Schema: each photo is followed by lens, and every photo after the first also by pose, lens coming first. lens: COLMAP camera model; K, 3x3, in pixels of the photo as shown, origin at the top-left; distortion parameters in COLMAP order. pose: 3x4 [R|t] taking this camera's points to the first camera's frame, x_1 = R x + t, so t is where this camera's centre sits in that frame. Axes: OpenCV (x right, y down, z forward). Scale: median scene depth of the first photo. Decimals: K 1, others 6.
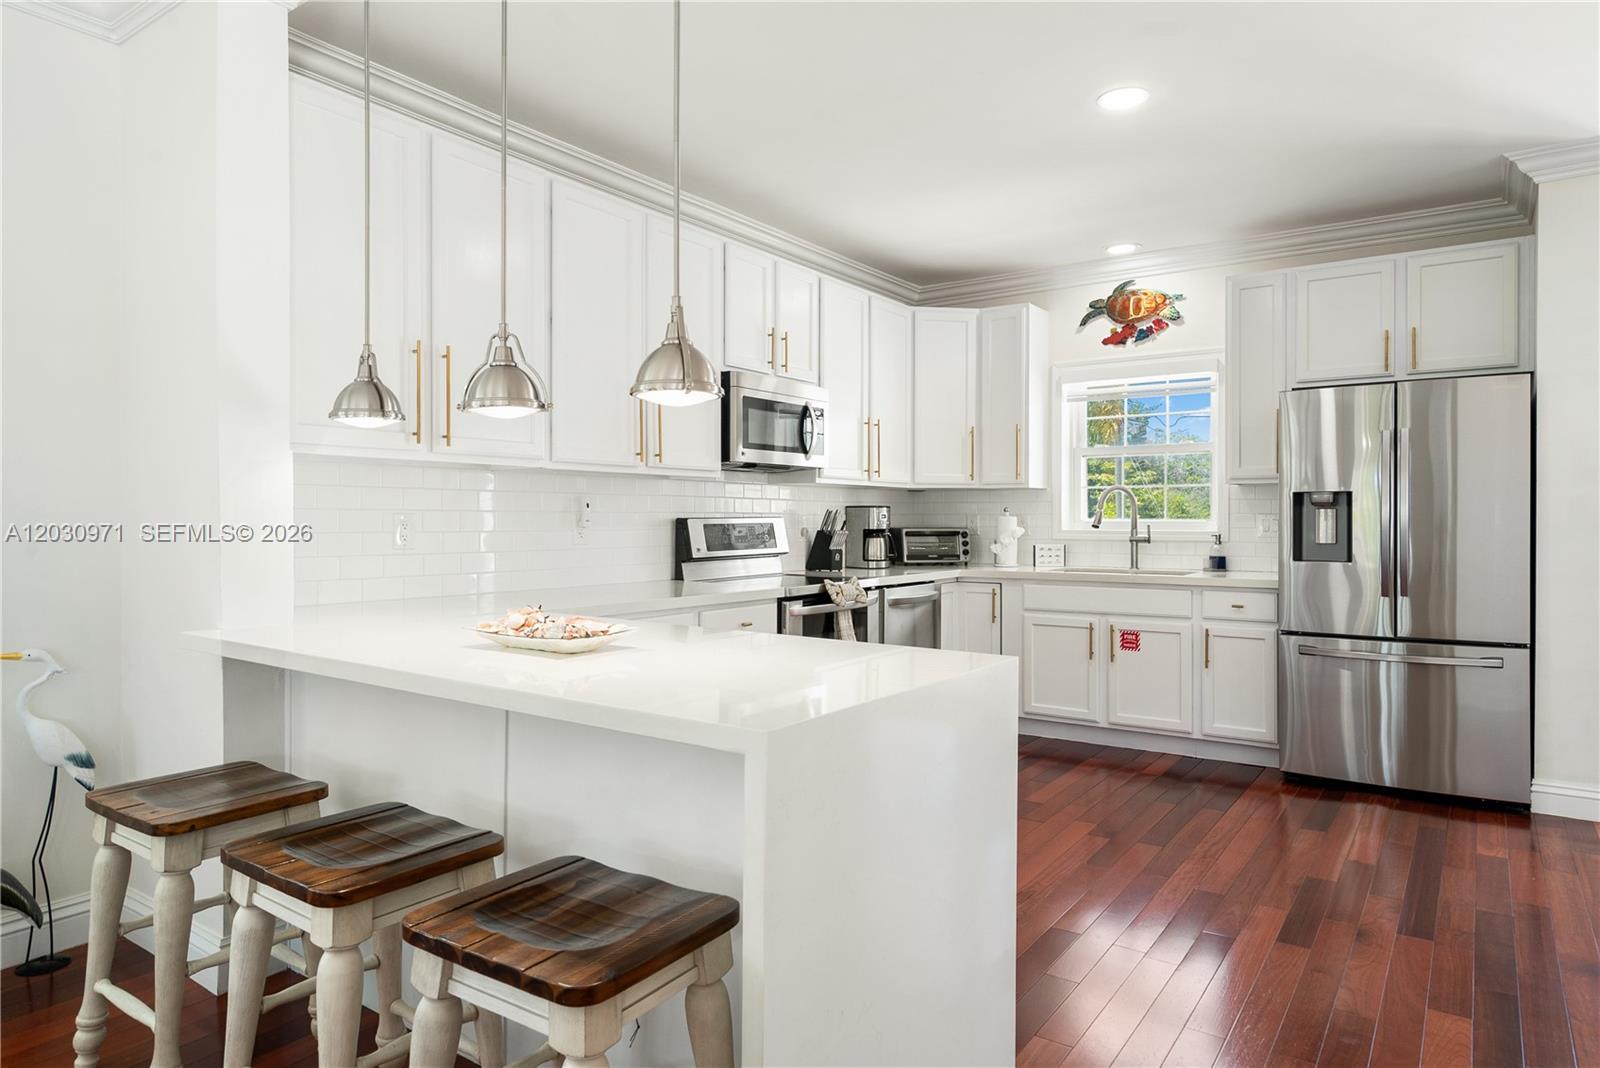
lens RADIAL K [[970.9, 0, 802.6], [0, 970.9, 537.1], [0, 0, 1]] dist [-0.010419, 0.001302]
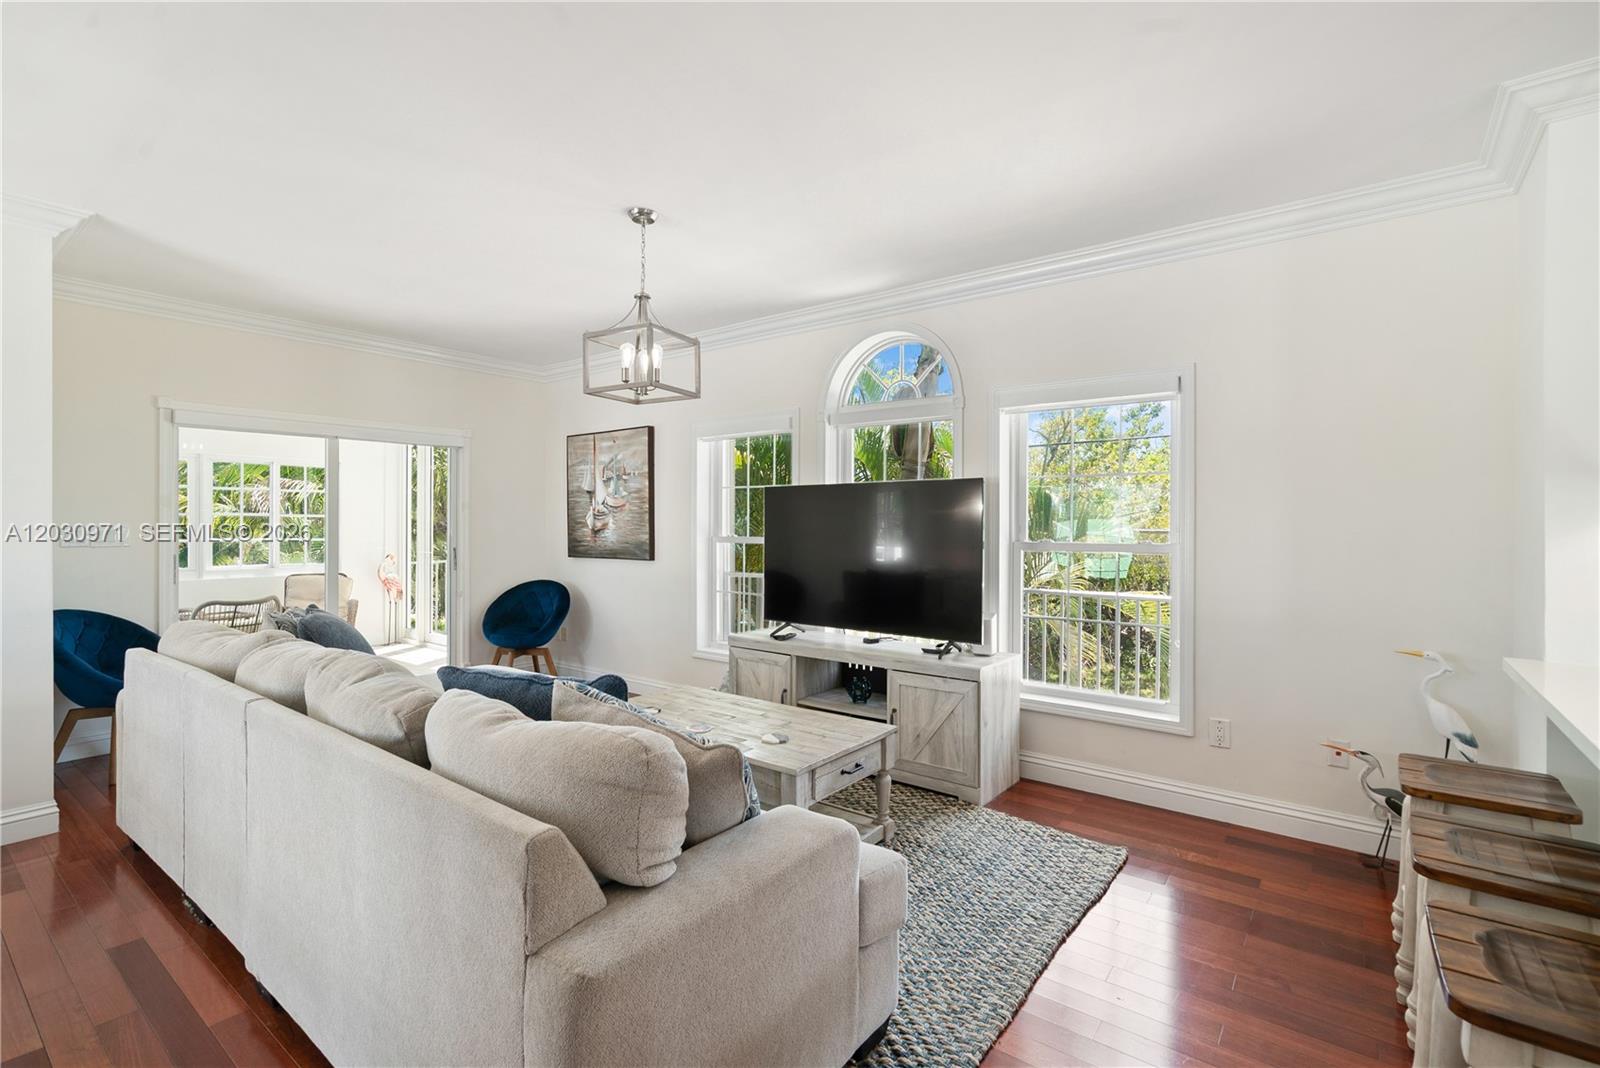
lens RADIAL K [[756.5, 0, 799.8], [0, 756.5, 531.6], [0, 0, 1]] dist [0.001475, 0.000385]
pose [[-0.066976, 0.004860, -0.997743, 0.653260], [-0.019339, 0.999794, 0.006168, -0.085560], [0.997567, 0.019709, -0.066869, 0.221261]]
